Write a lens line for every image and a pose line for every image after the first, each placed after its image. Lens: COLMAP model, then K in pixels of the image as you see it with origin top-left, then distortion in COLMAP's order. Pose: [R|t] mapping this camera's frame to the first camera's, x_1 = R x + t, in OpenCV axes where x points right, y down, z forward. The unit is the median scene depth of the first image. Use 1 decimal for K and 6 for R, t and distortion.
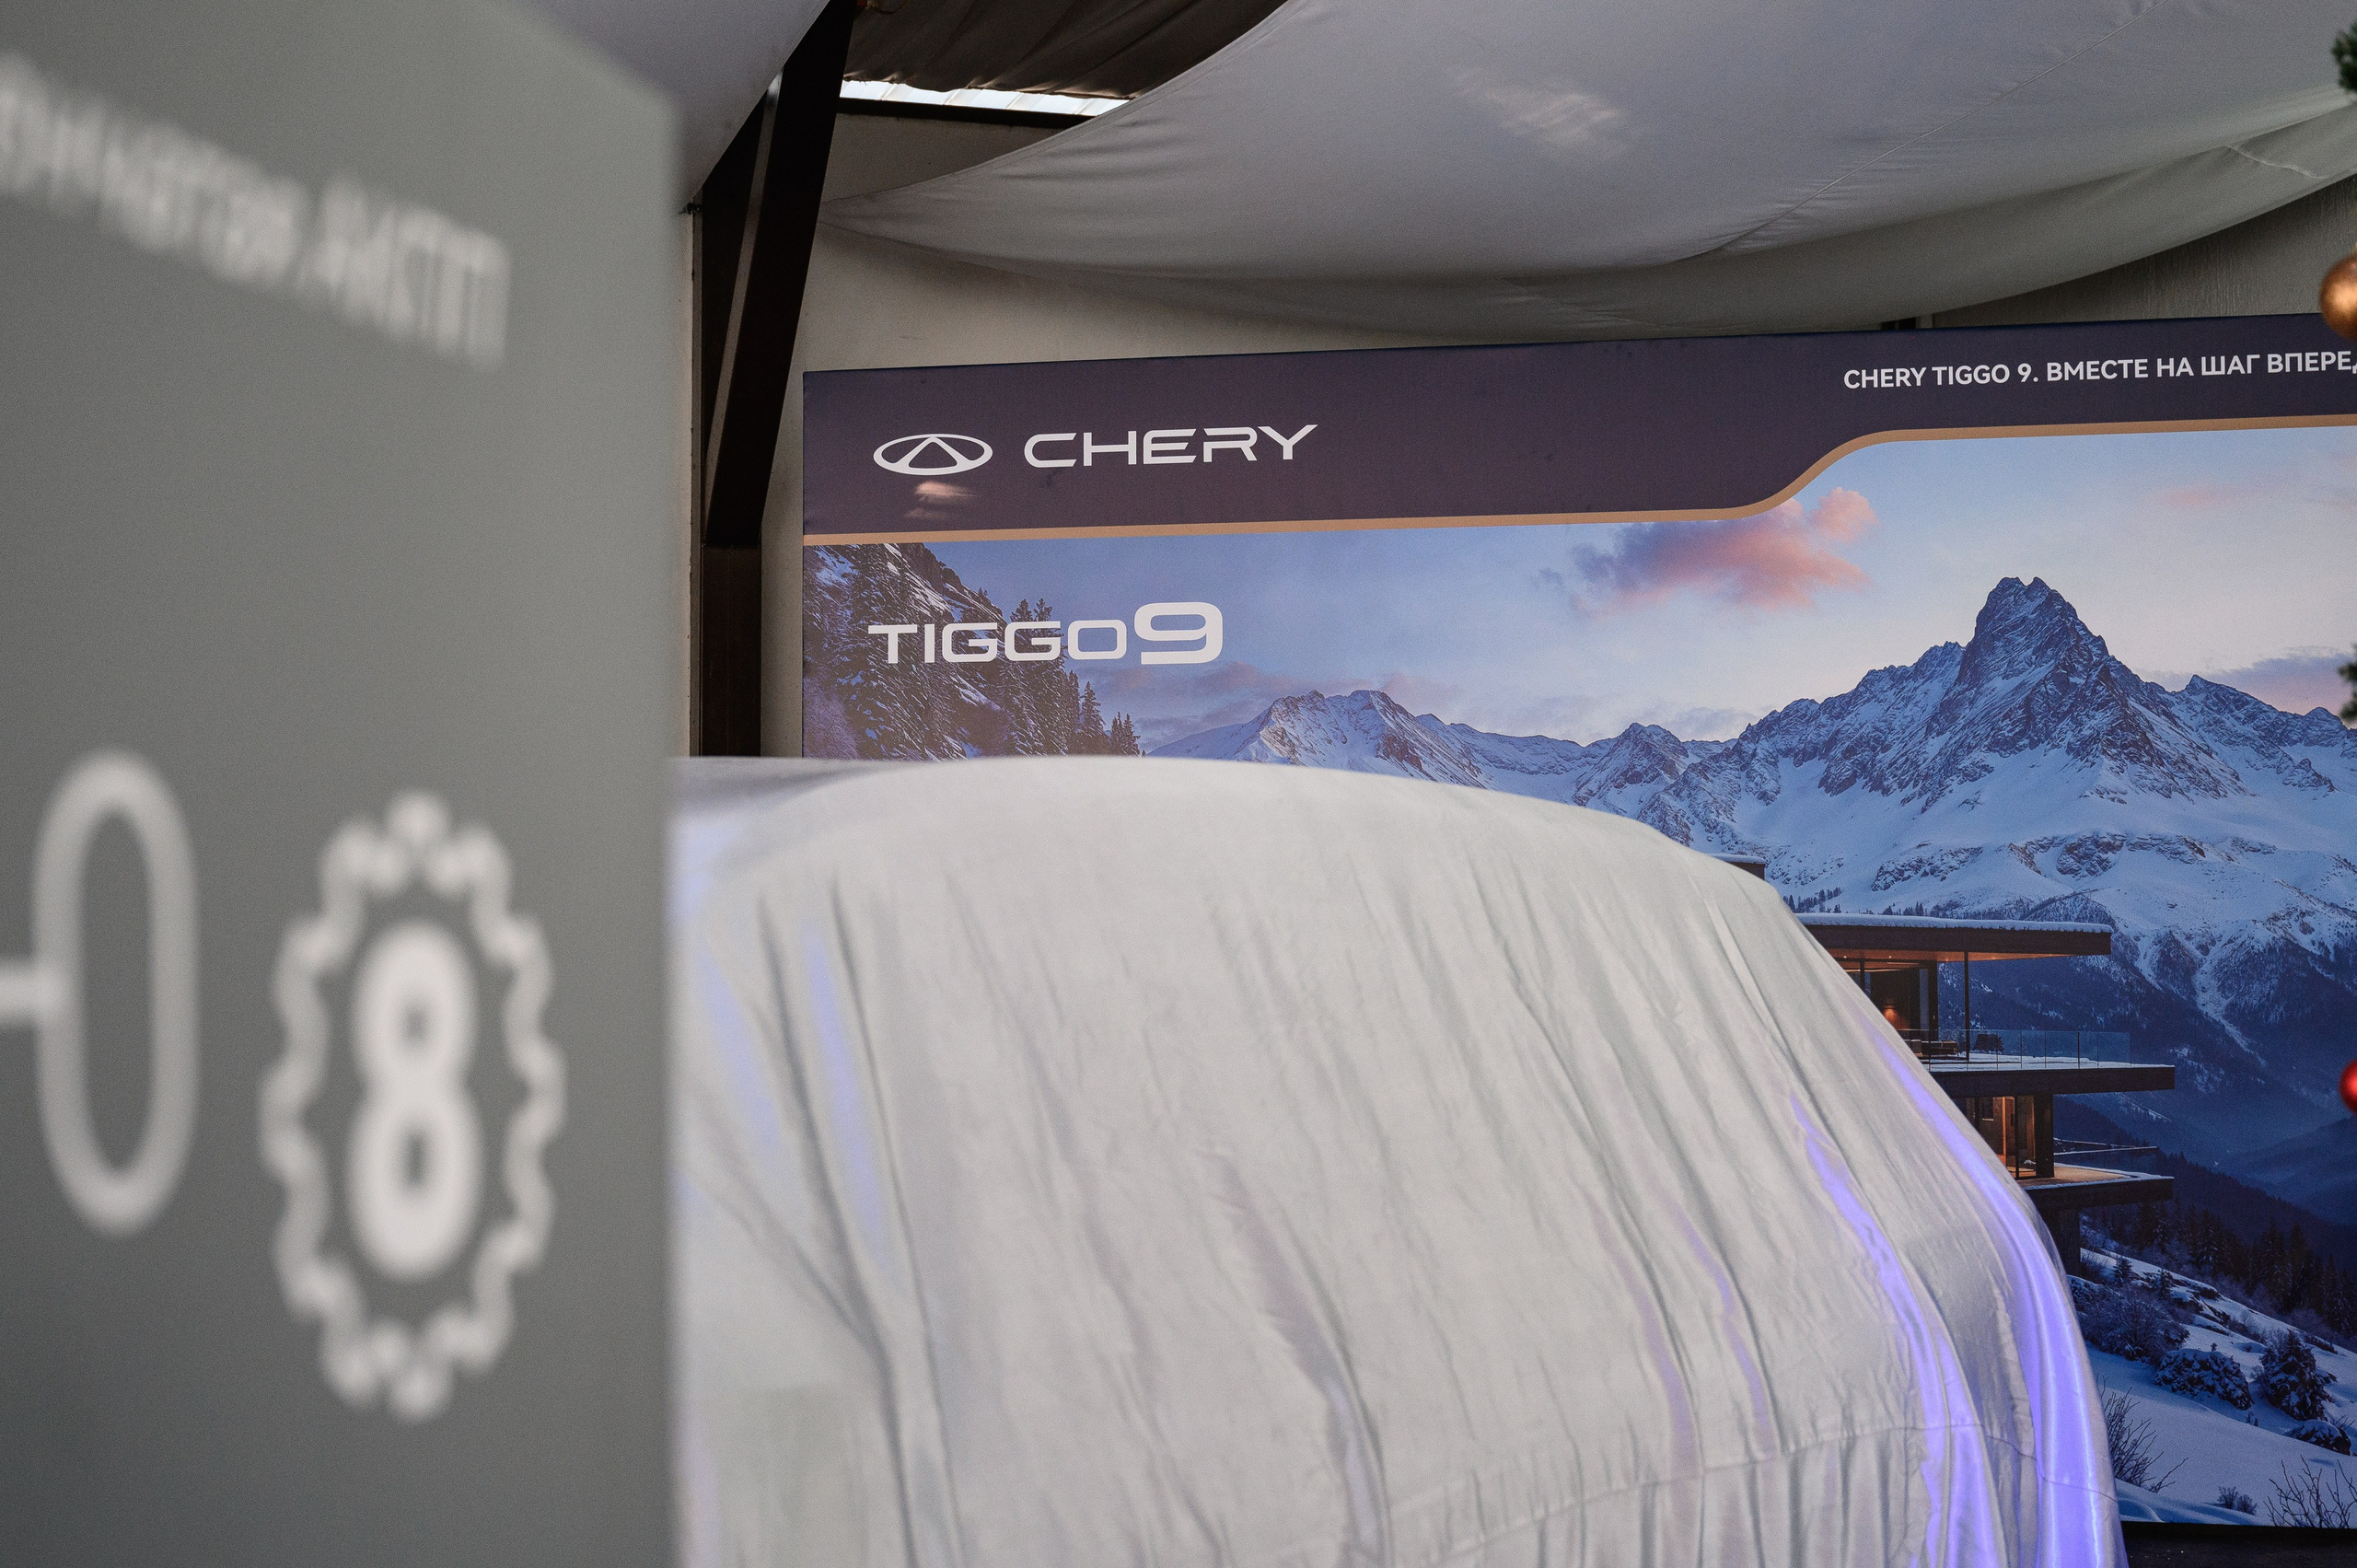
lens RADIAL K [[3507.4, 0, 1171.7], [0, 3507.4, 726.9], [0, 0, 1]] dist [0.019087, -0.057574]
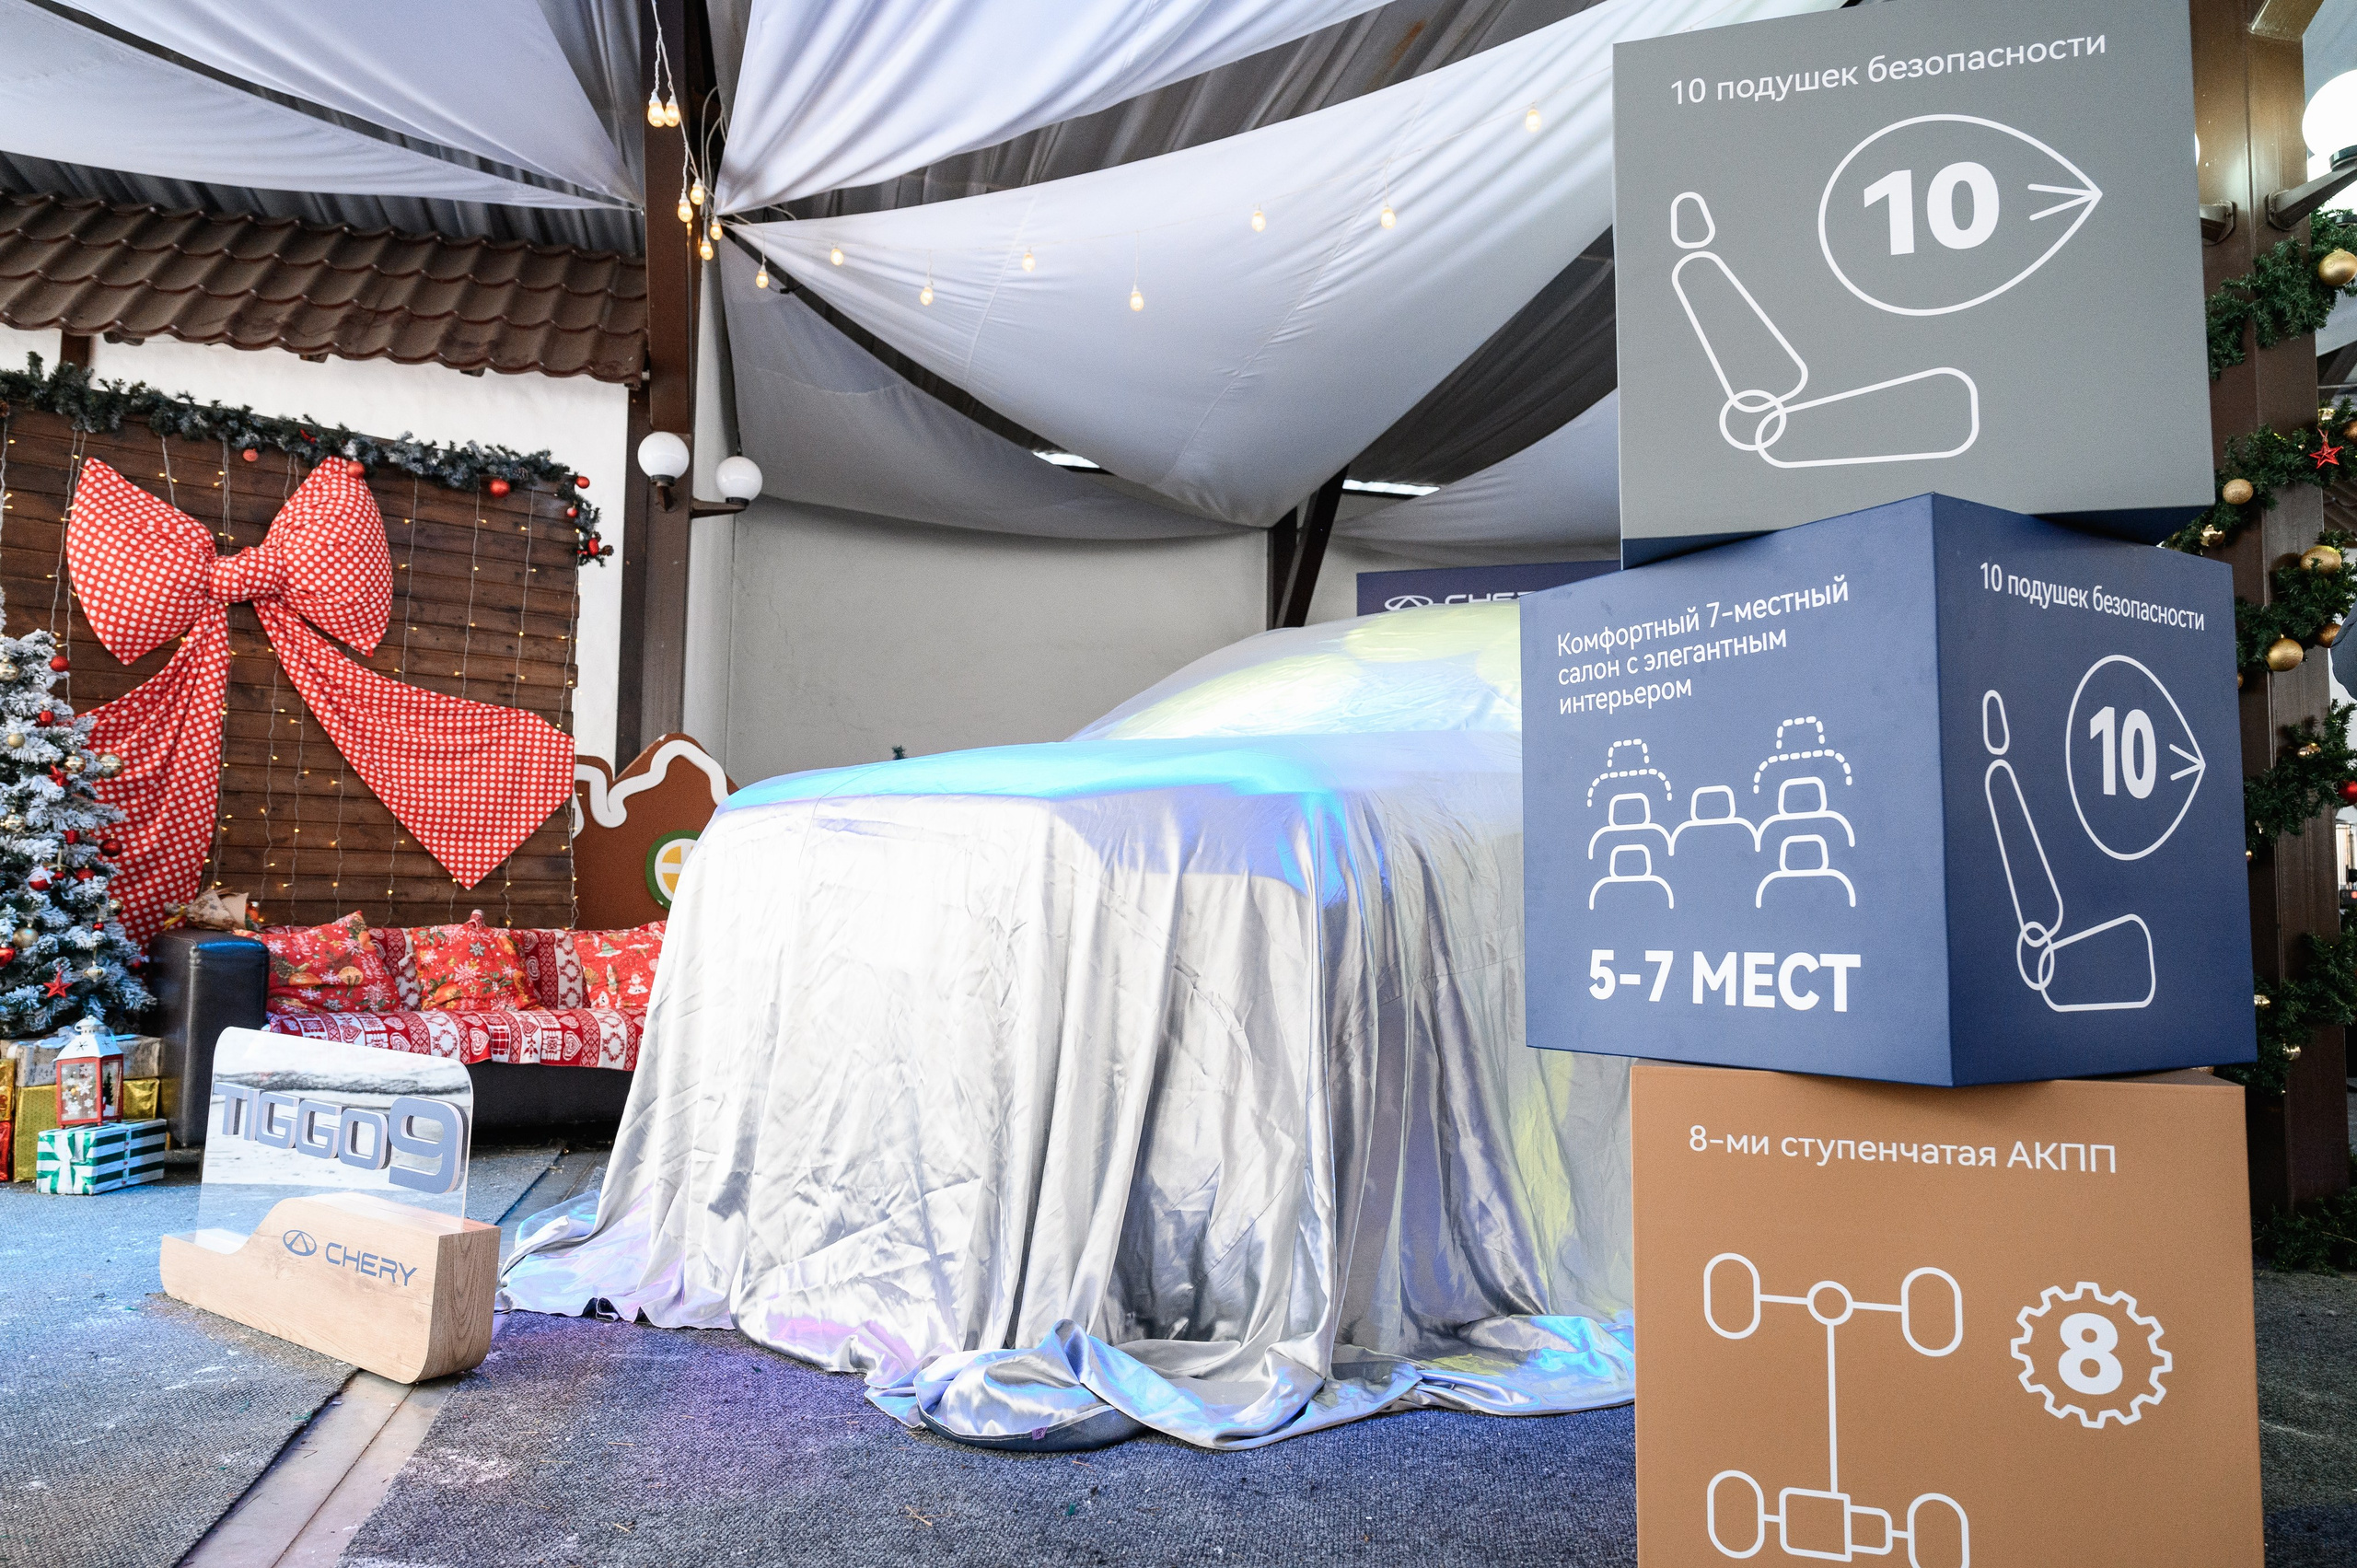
lens RADIAL K [[1587.8, 0, 1182.2], [0, 1587.8, 792.3], [0, 0, 1]] dist [-0.002139, 0.001251]
pose [[0.997878, 0.010260, -0.064302, -0.168943], [-0.012010, 0.999566, -0.026882, 0.101336], [0.063999, 0.027597, 0.997568, -0.190515]]
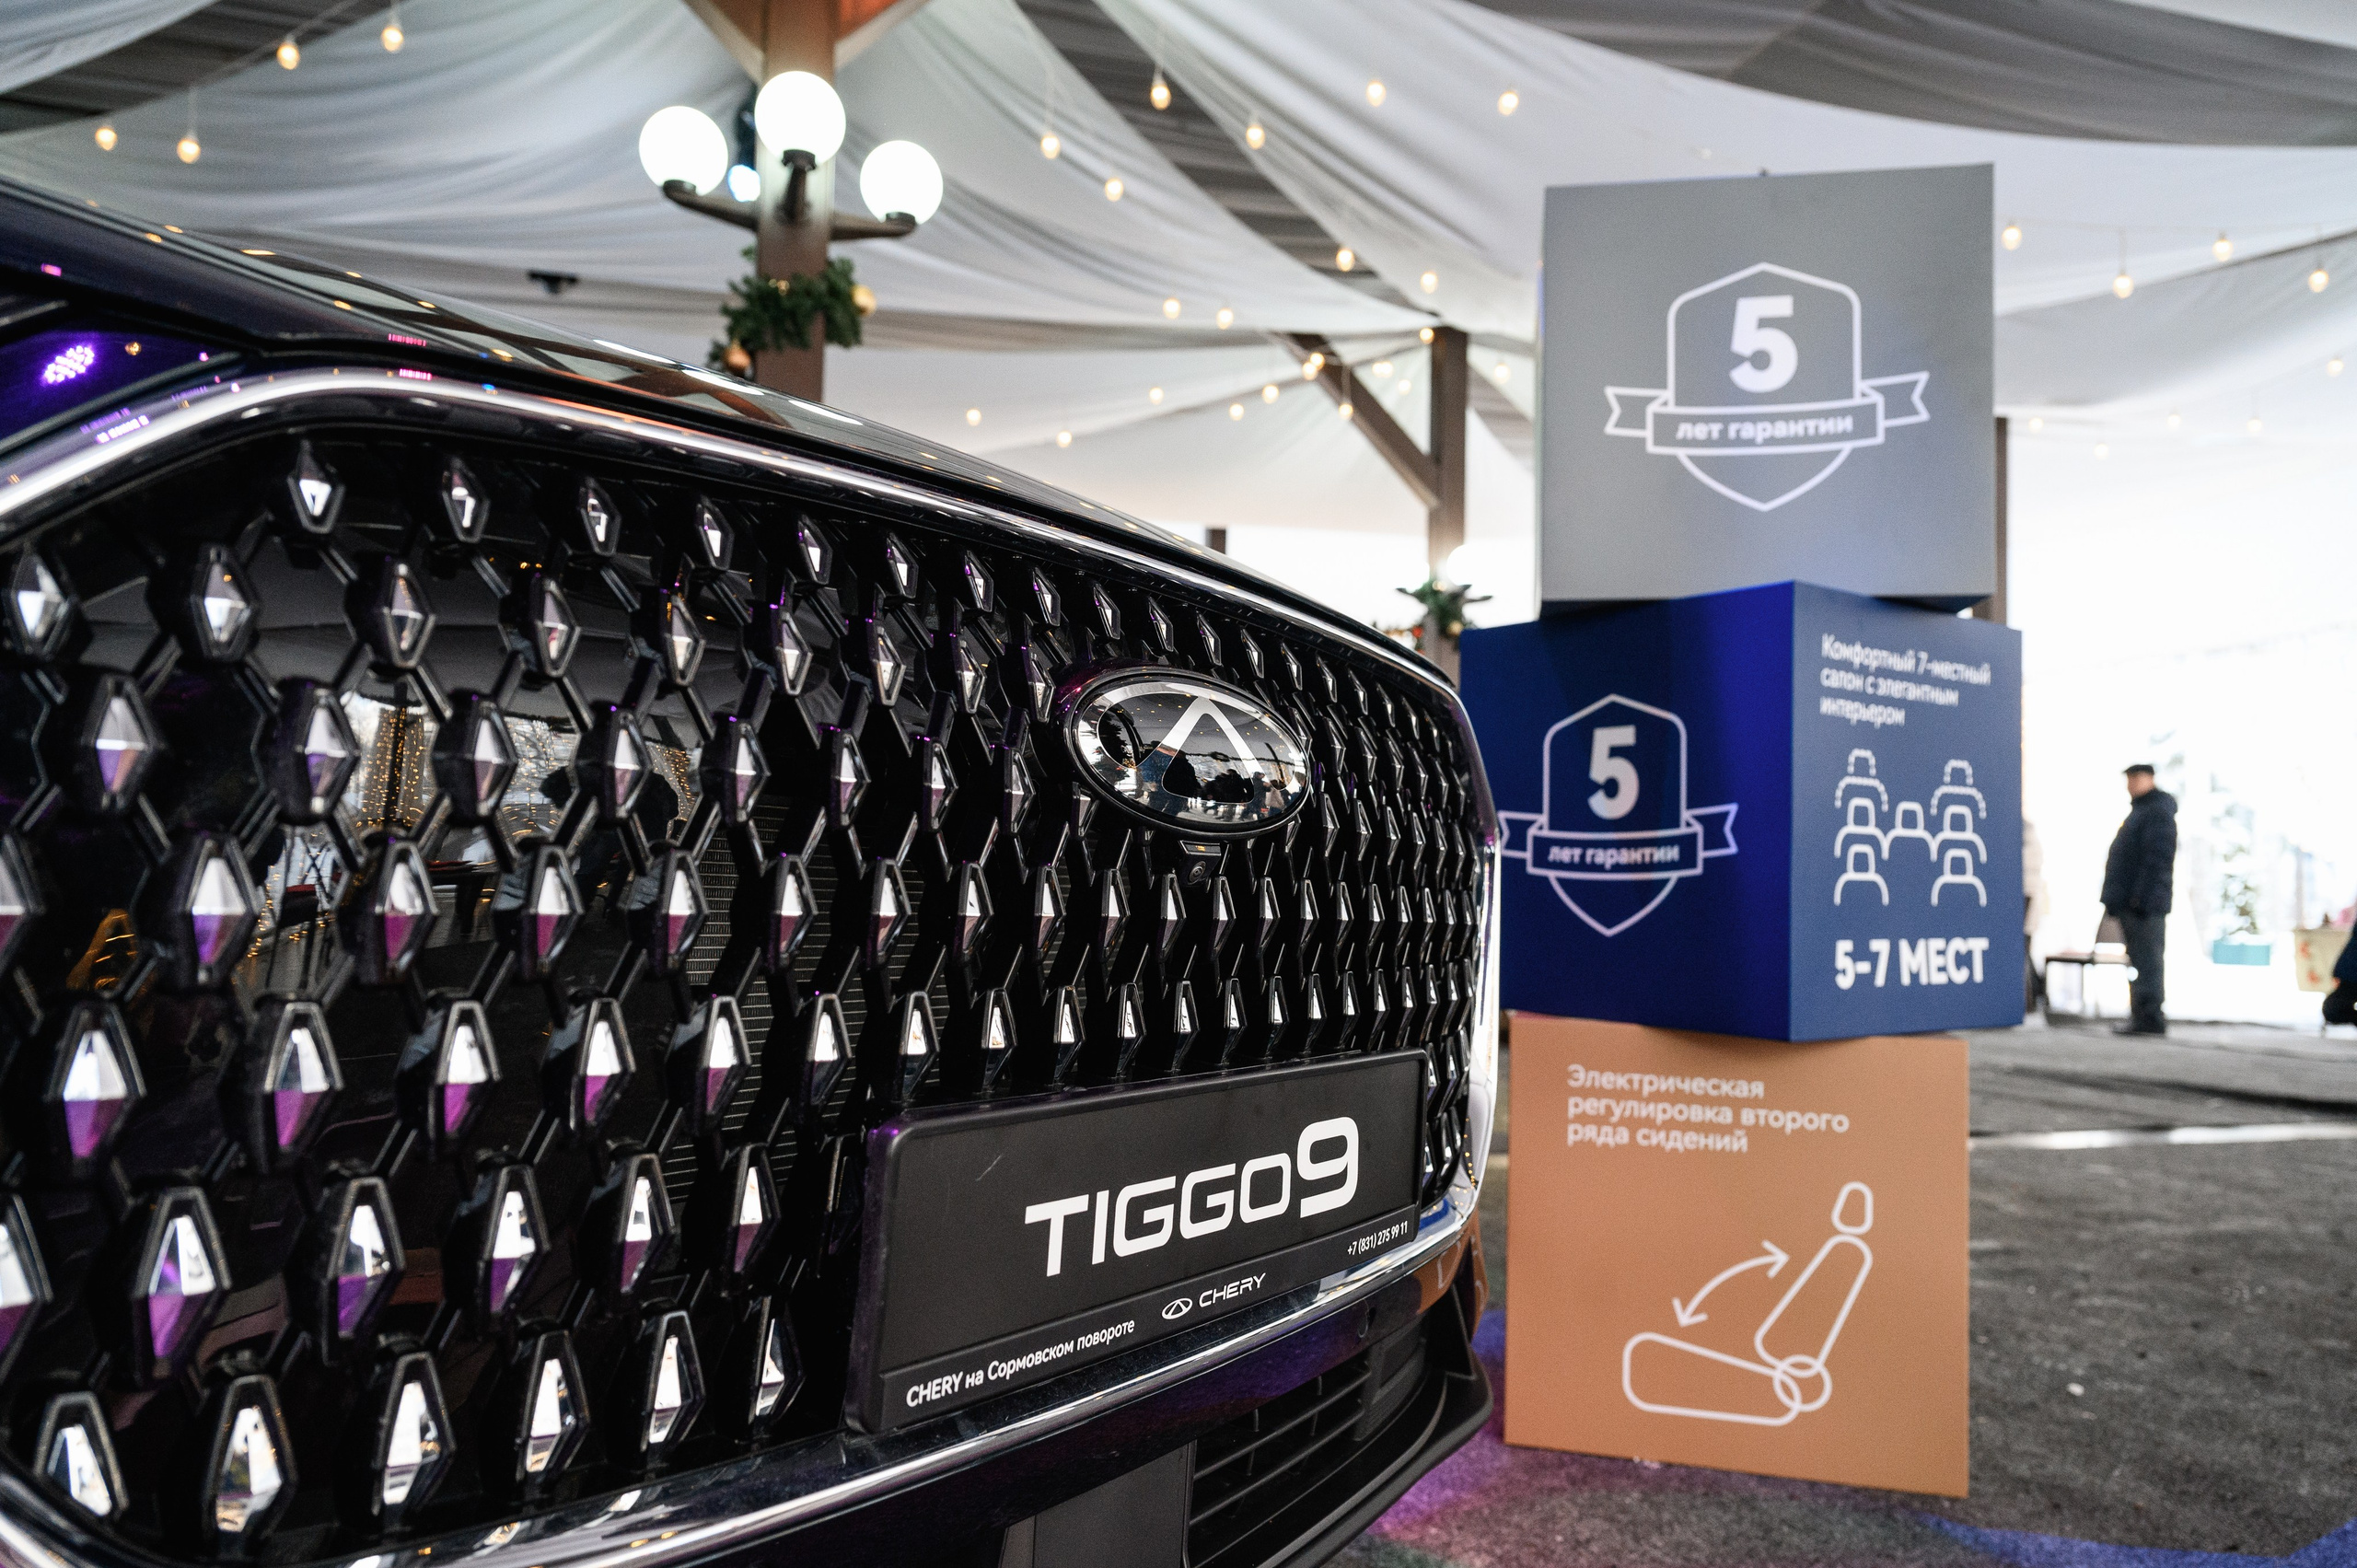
lens RADIAL K [[1587.8, 0, 1182.2], [0, 1587.8, 792.3], [0, 0, 1]] dist [-0.002139, 0.001251]
pose [[-0.015817, 0.059647, 0.998094, -0.402026], [-0.077752, 0.995123, -0.060701, 0.119744], [-0.996847, -0.078564, -0.011103, 0.207367]]
